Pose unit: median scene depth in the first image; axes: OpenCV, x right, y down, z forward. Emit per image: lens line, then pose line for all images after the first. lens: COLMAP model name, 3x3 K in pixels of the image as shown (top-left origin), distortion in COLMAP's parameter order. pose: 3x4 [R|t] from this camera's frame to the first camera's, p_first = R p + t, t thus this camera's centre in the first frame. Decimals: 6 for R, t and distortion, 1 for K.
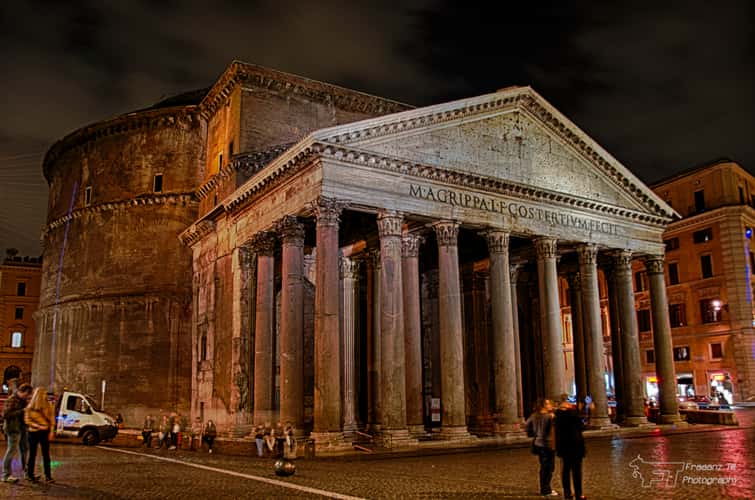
lens RADIAL K [[705.4, 0, 377.5], [0, 705.4, 250.0], [0, 0, 1]] dist [-0.001440, -0.004474]
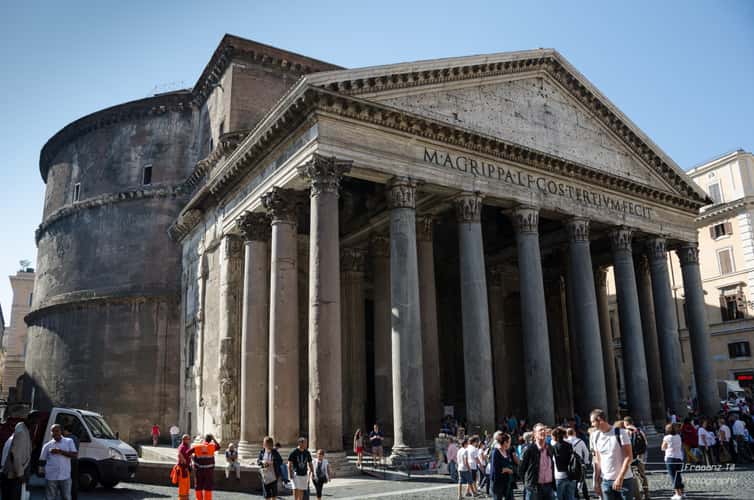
lens RADIAL K [[618.1, 0, 377.0], [0, 618.1, 250.0], [0, 0, 1]] dist [-0.058024, 0.002019]
pose [[0.999917, -0.012398, -0.003602, -0.007069], [0.012249, 0.999169, -0.038863, 0.046462], [0.004080, 0.038815, 0.999238, 0.234019]]
